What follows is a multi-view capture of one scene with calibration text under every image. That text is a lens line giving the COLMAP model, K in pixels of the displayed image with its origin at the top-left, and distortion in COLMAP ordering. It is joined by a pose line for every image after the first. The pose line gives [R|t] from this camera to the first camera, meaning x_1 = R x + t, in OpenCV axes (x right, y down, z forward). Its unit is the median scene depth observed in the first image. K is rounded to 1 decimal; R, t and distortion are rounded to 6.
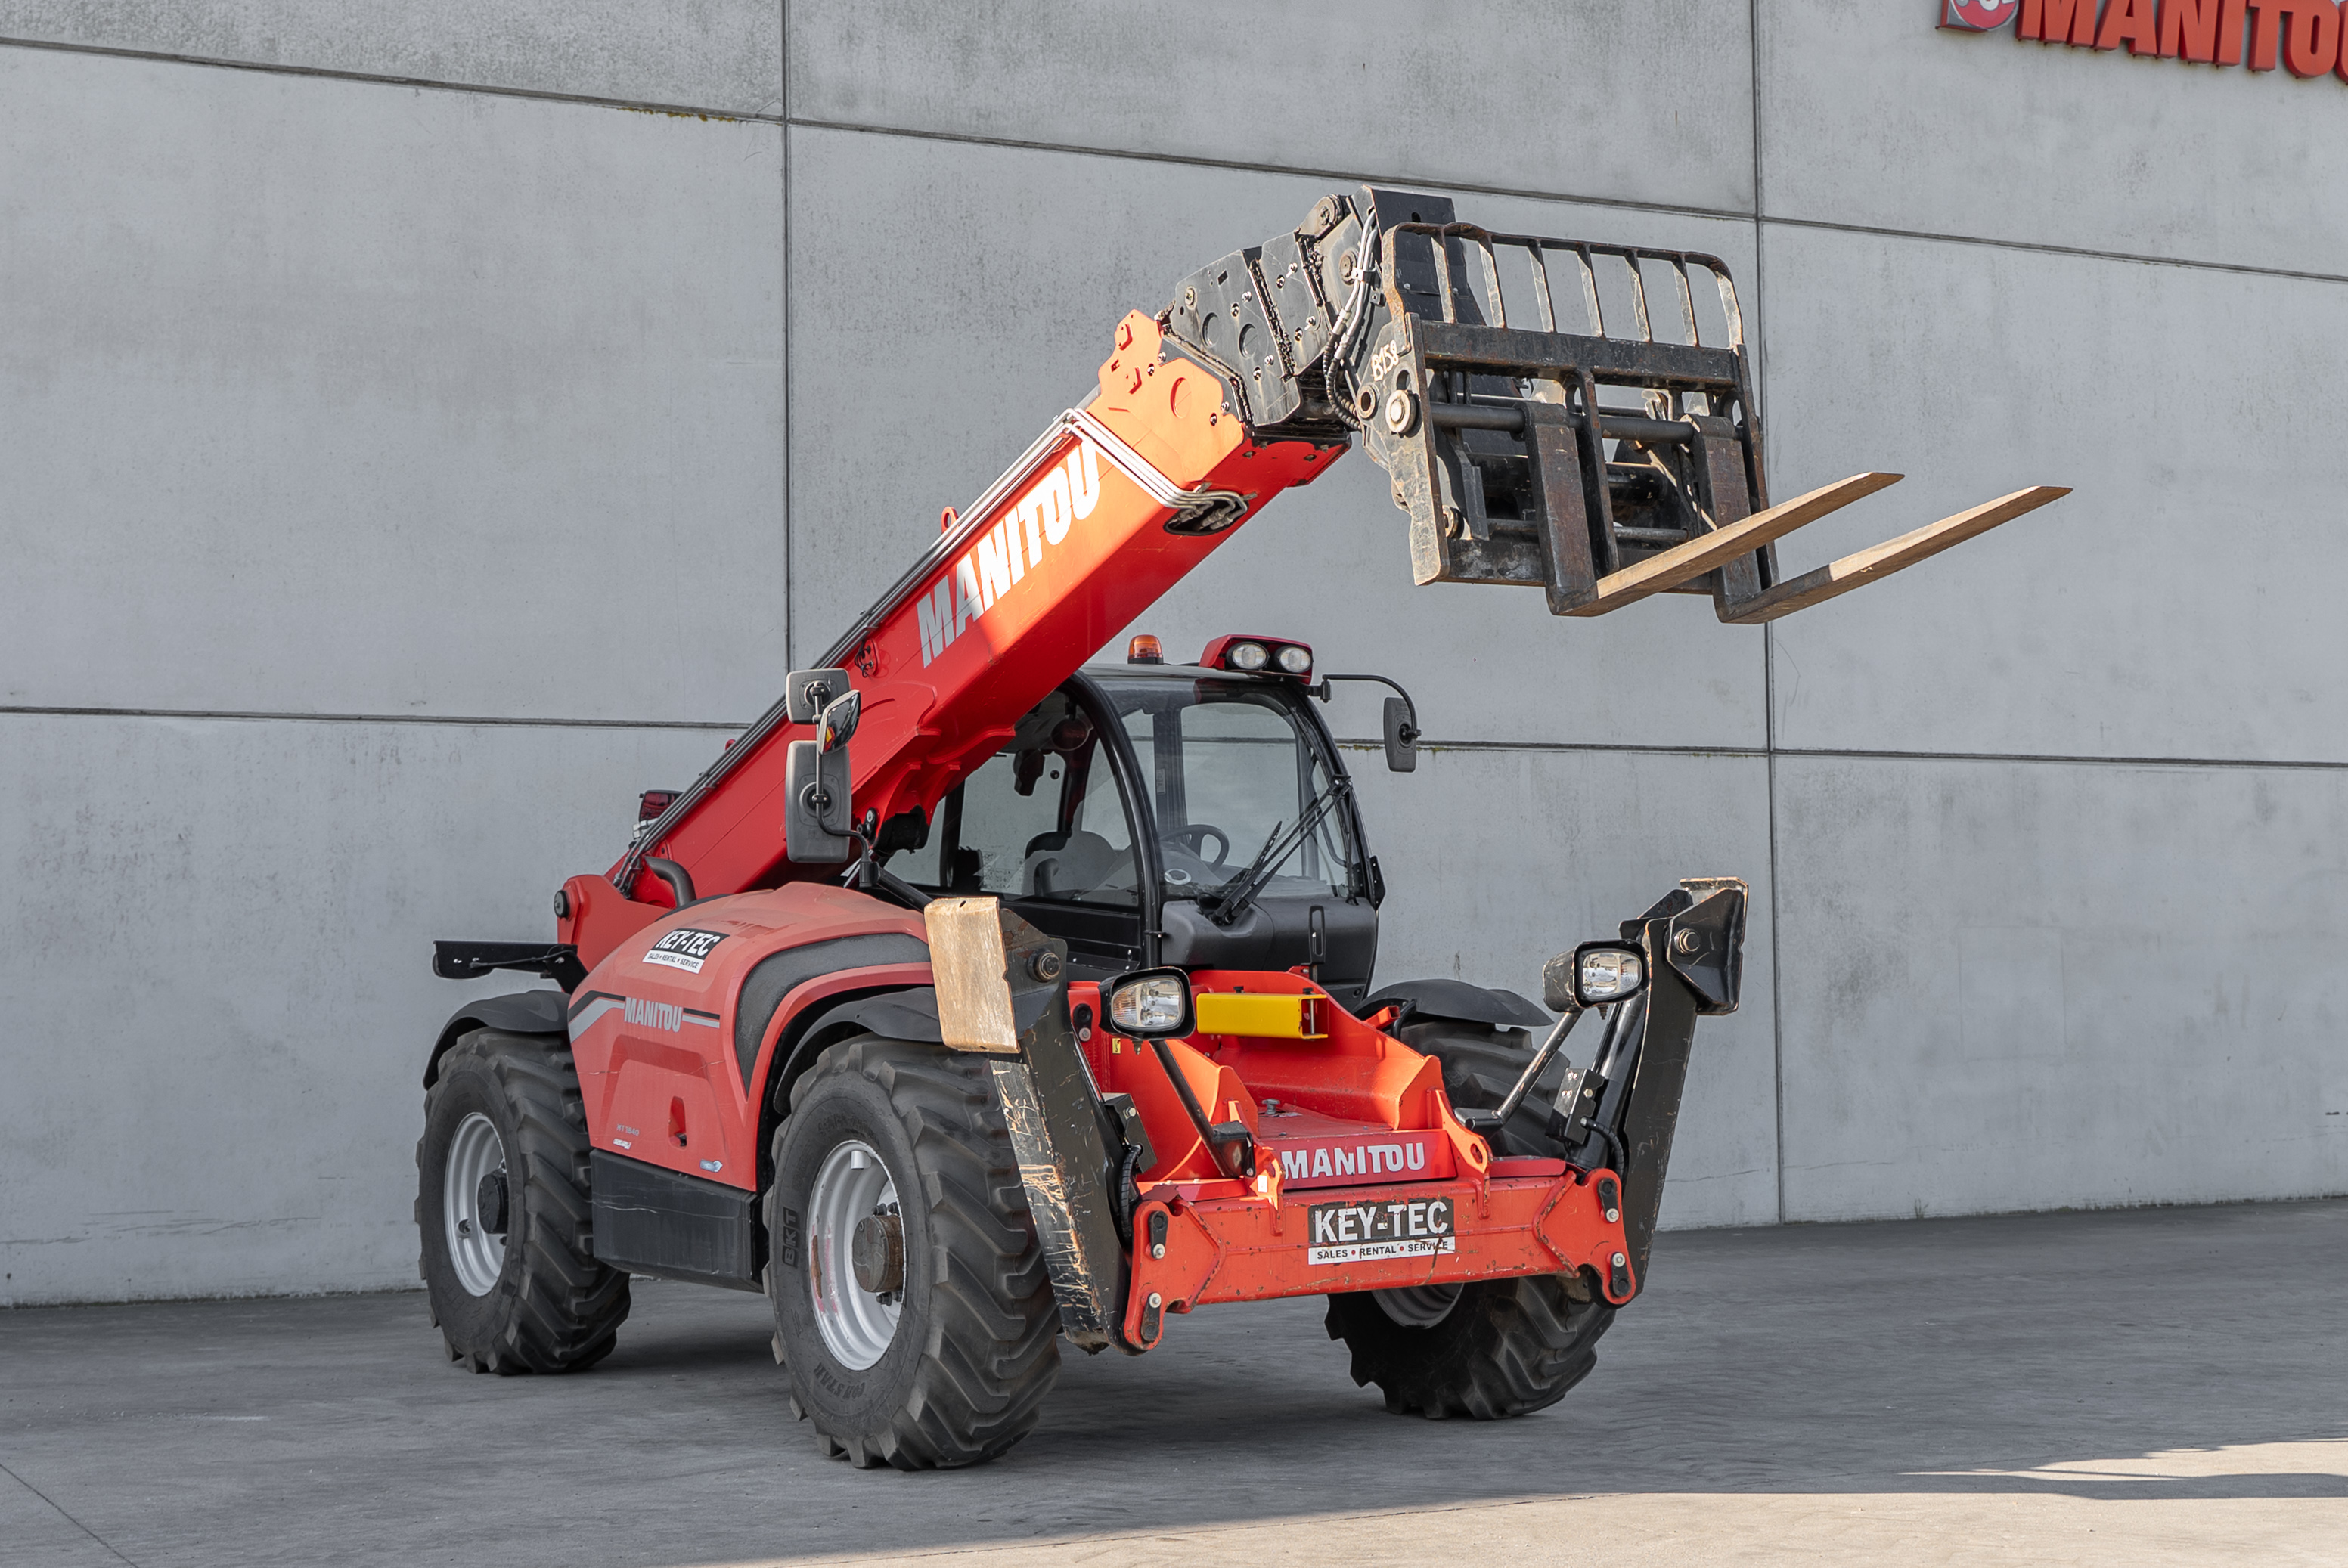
lens RADIAL K [[3607.2, 0, 1154.7], [0, 3607.2, 777.5], [0, 0, 1]] dist [0.008370, -0.035366]
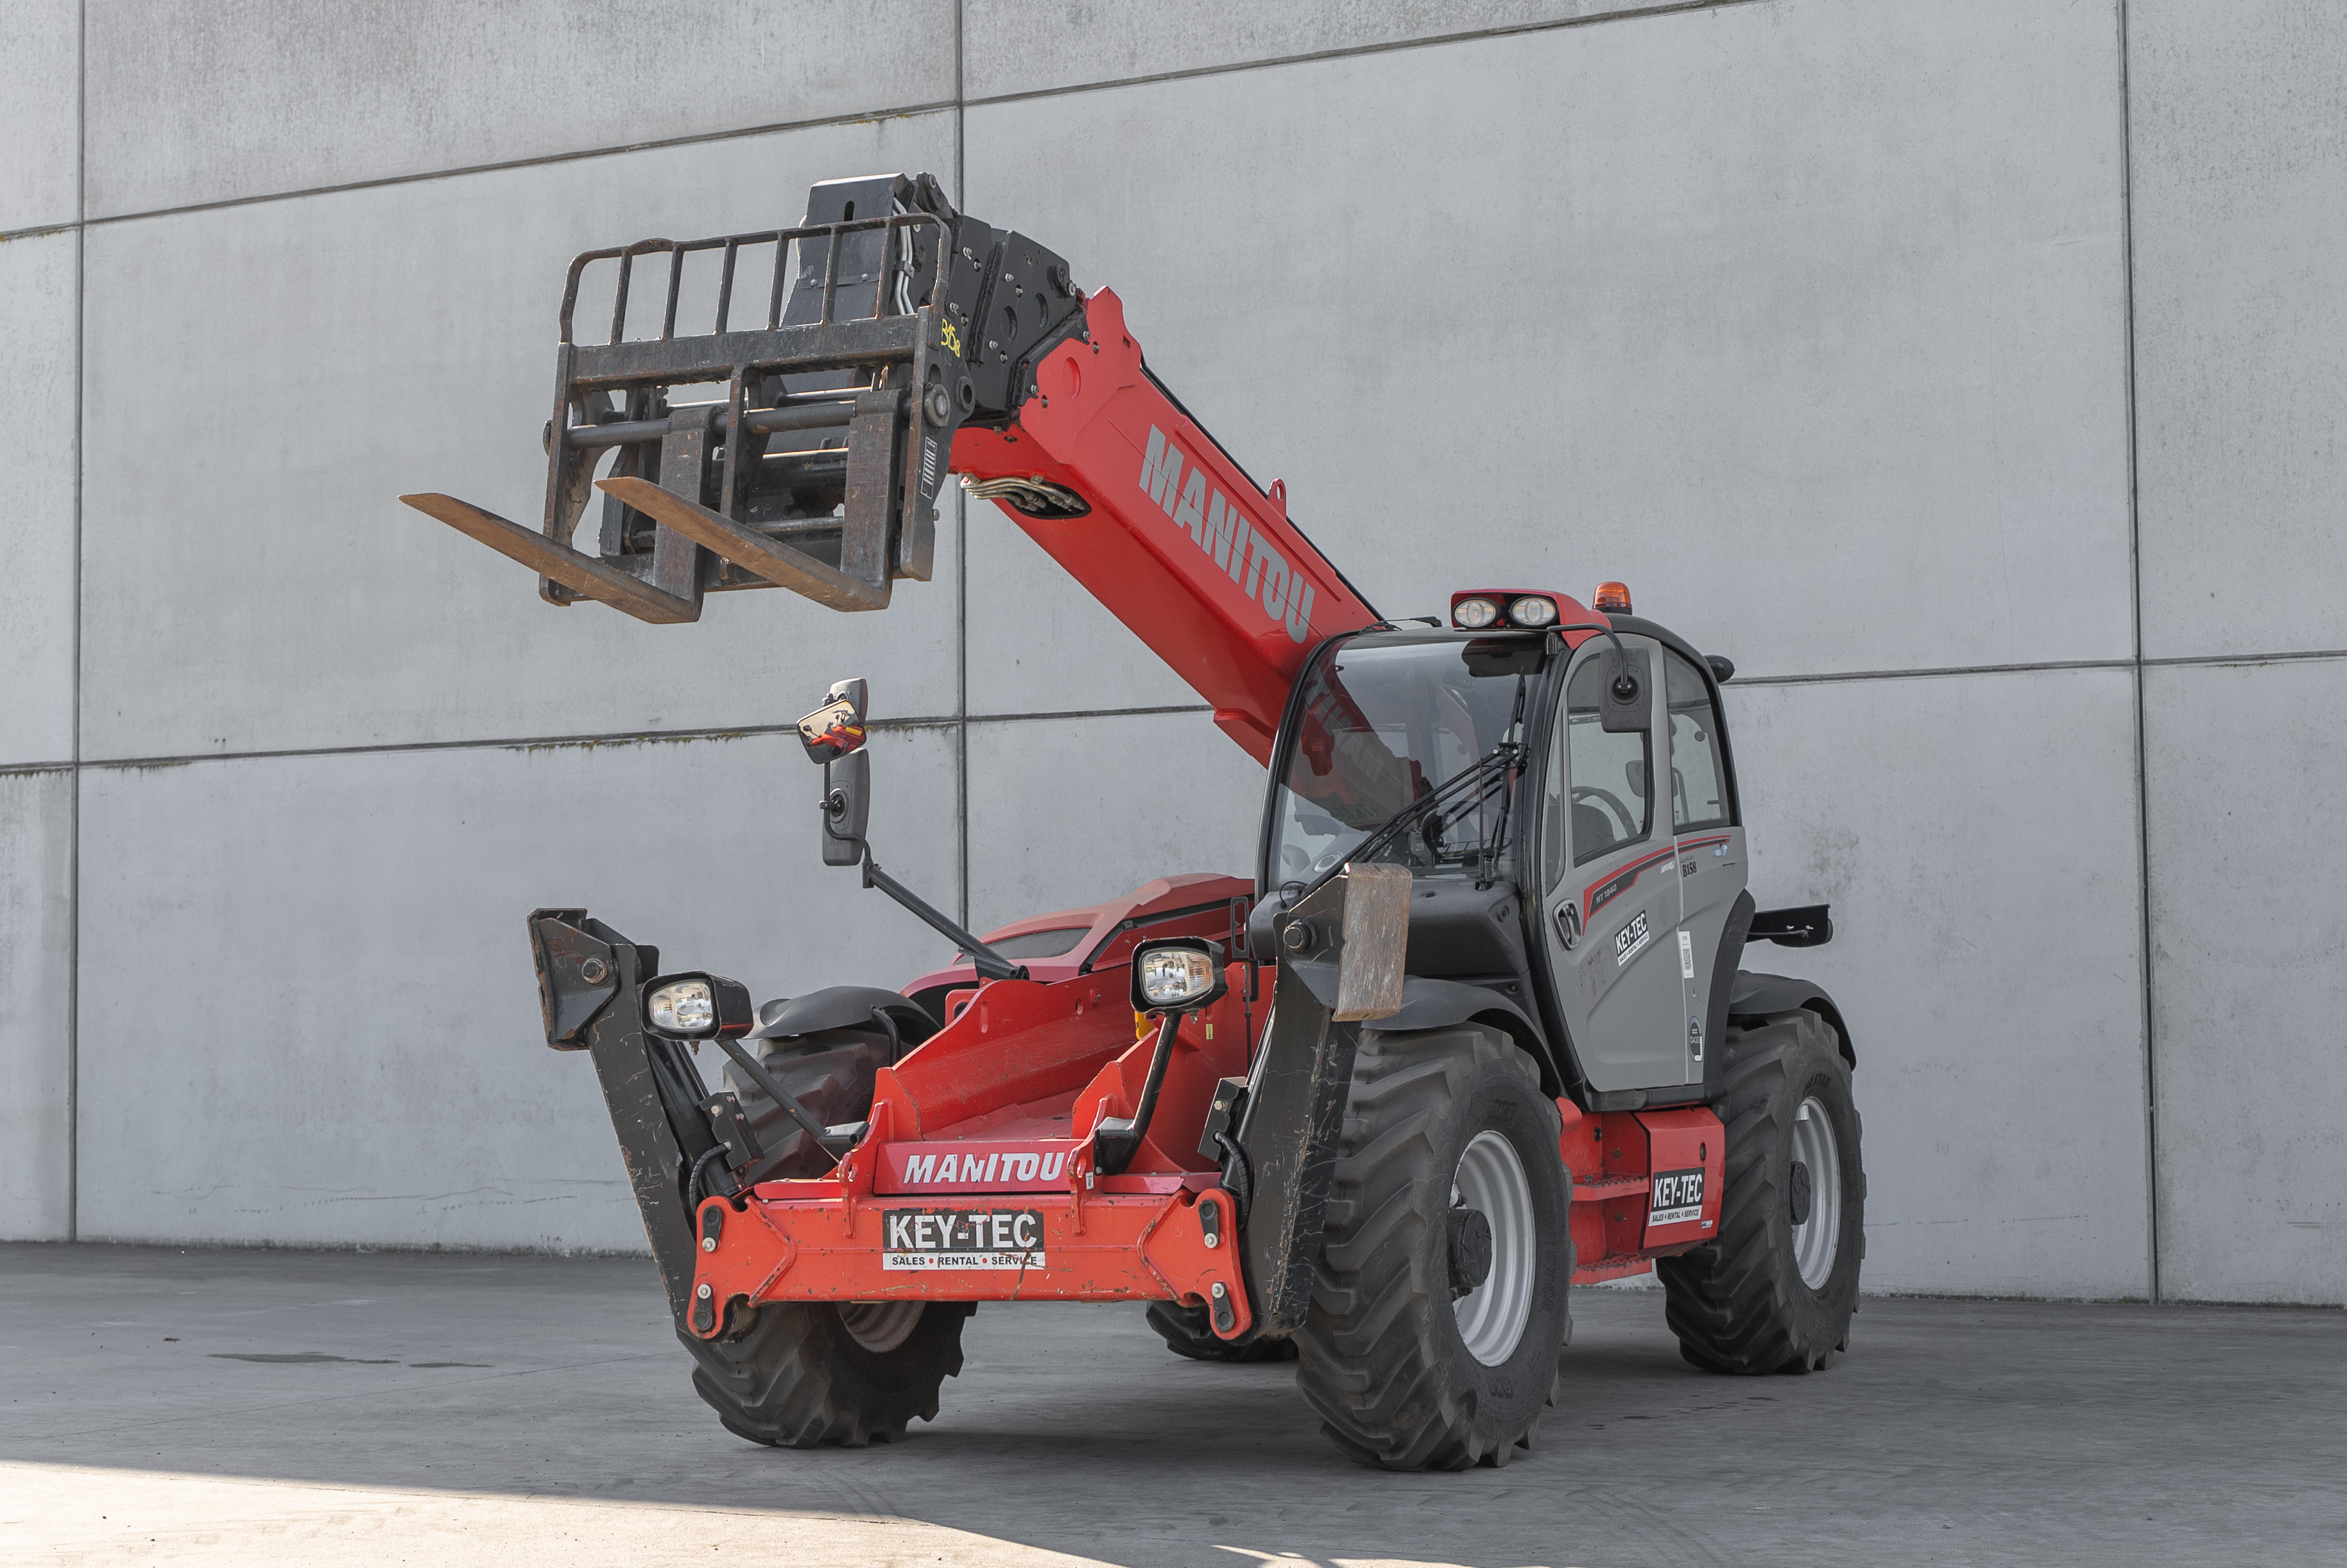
lens RADIAL K [[4401.6, 0, 1096.4], [0, 4401.6, 707.4], [0, 0, 1]] dist [-0.007629, 0.021310]
pose [[0.542821, -0.048449, -0.838450, 0.893989], [0.054942, 0.998245, -0.022112, 0.008821], [0.838050, -0.034063, 0.544530, 0.322968]]
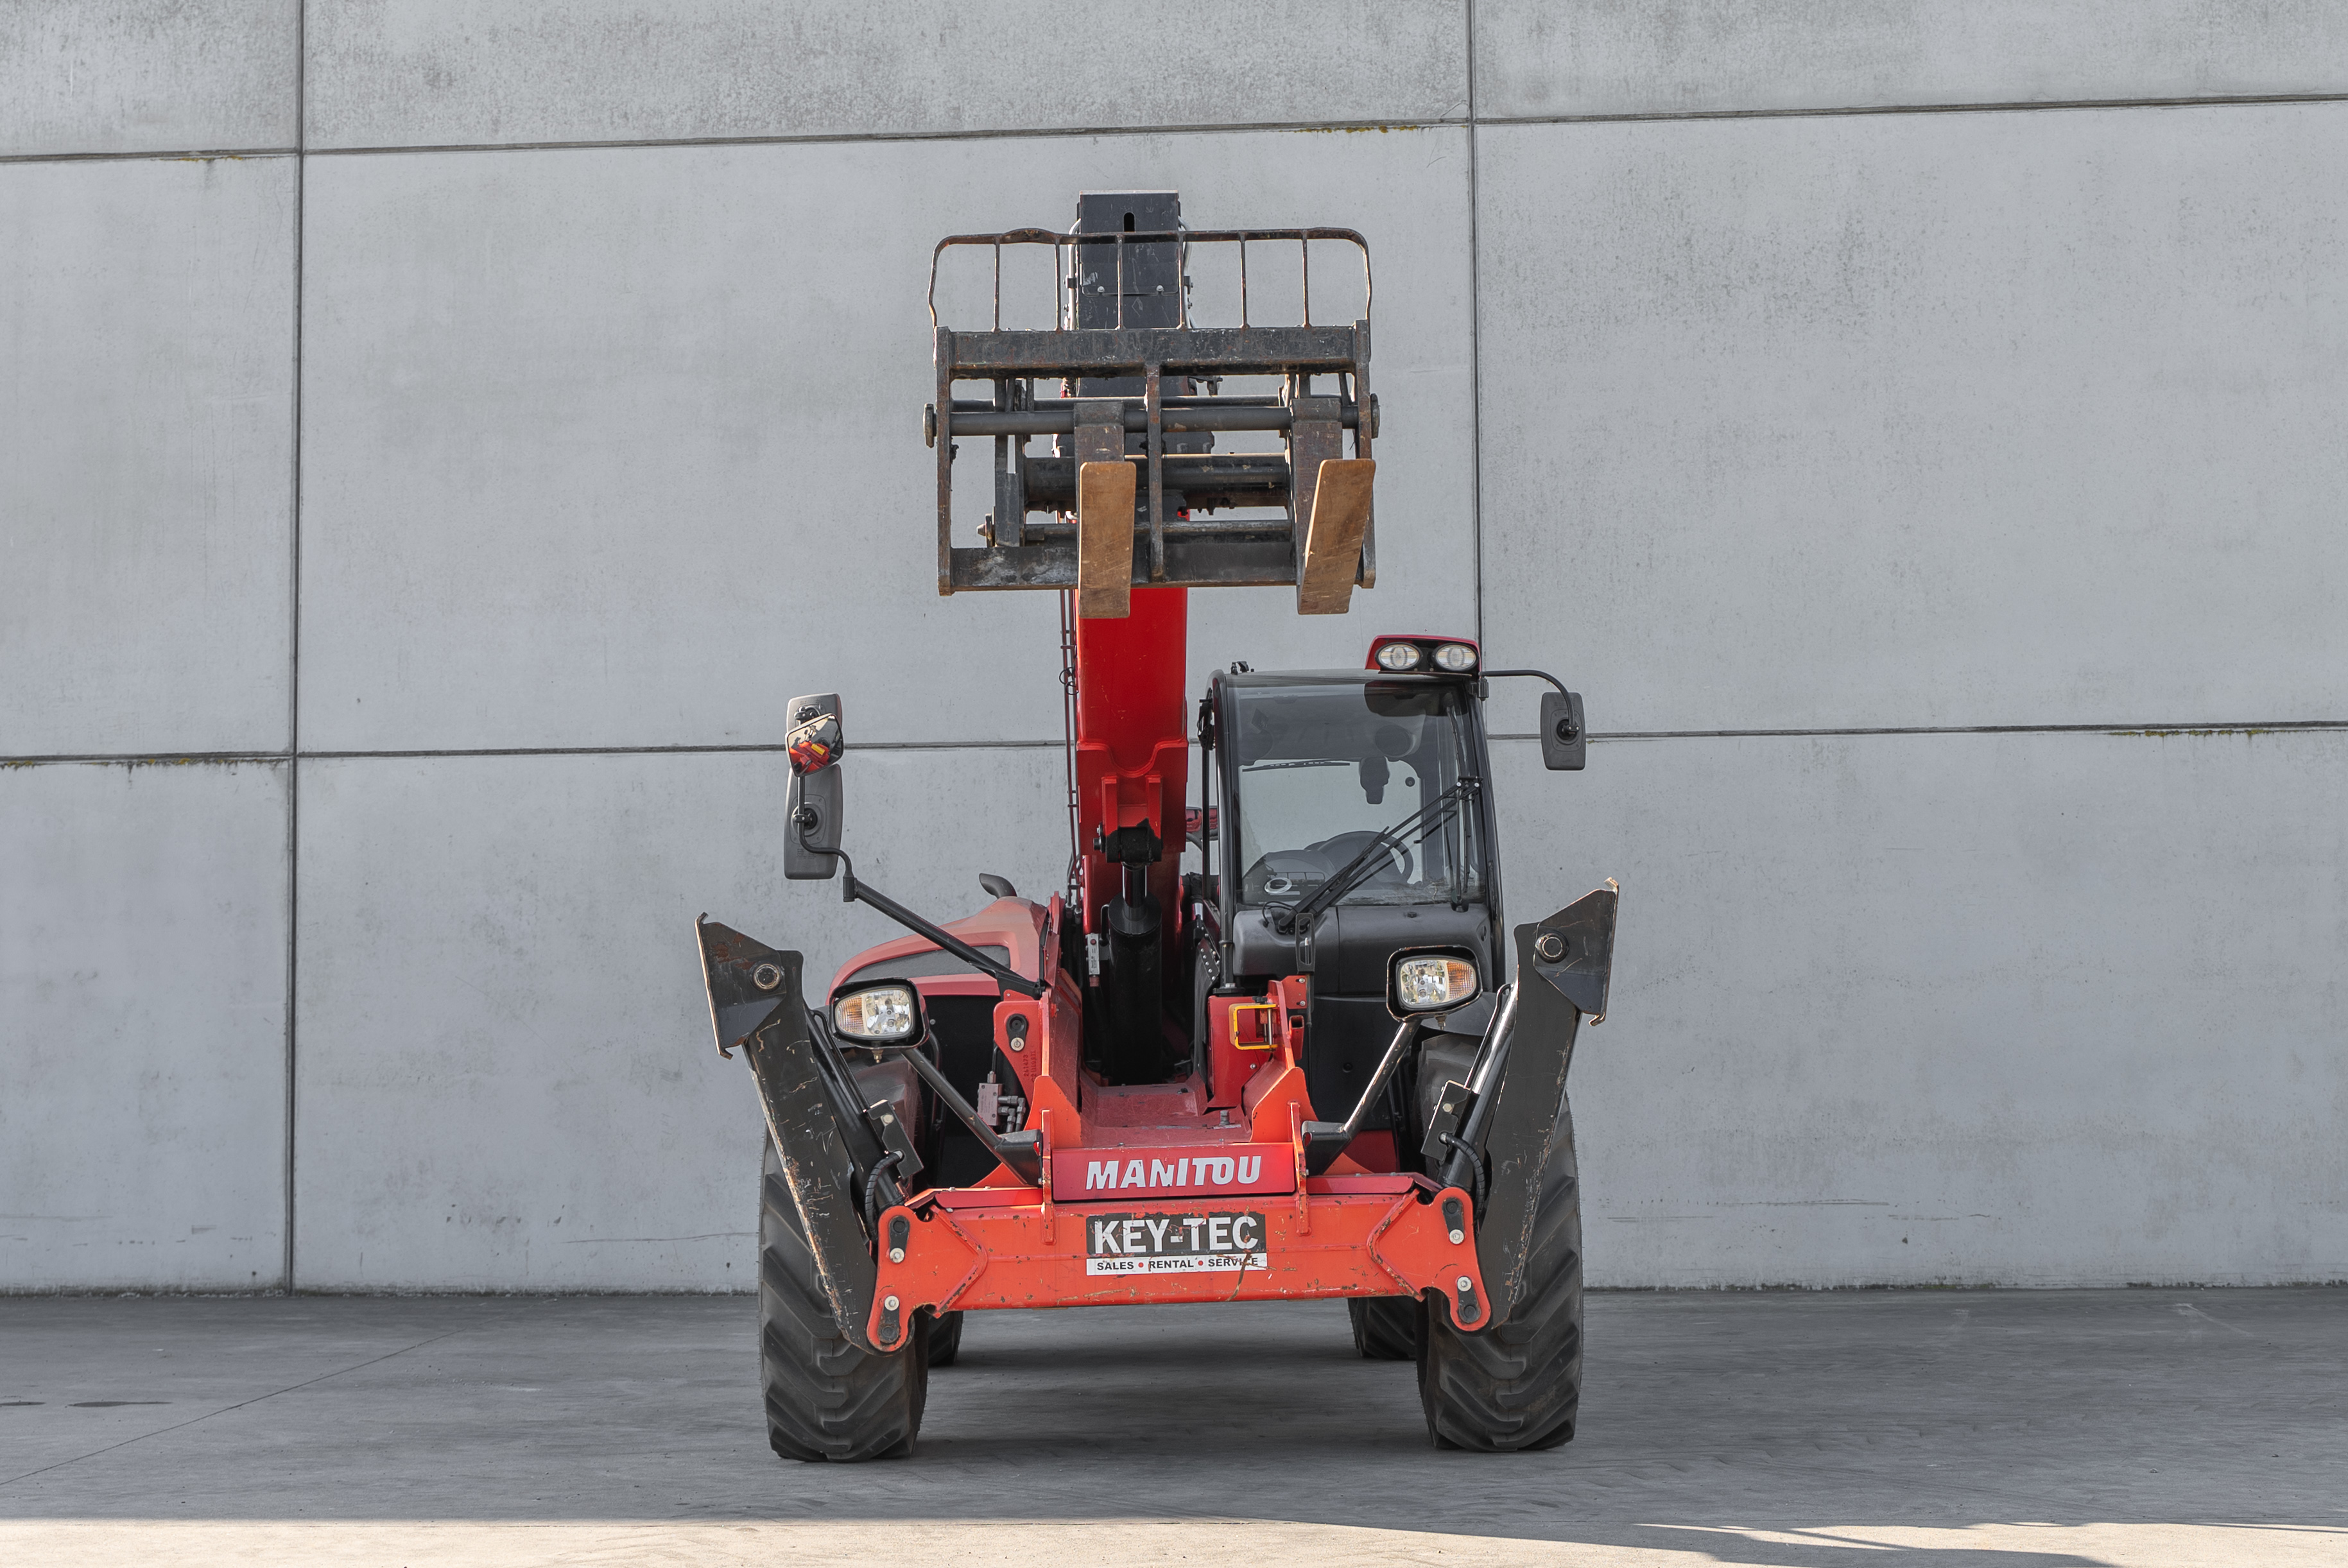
lens RADIAL K [[3803.2, 0, 1179.1], [0, 3803.2, 740.6], [0, 0, 1]] dist [0.002957, -0.035431]
pose [[0.867295, -0.035931, -0.496496, 0.482631], [0.030191, 0.999352, -0.019584, 0.007212], [0.496879, 0.001996, 0.867818, 0.082265]]
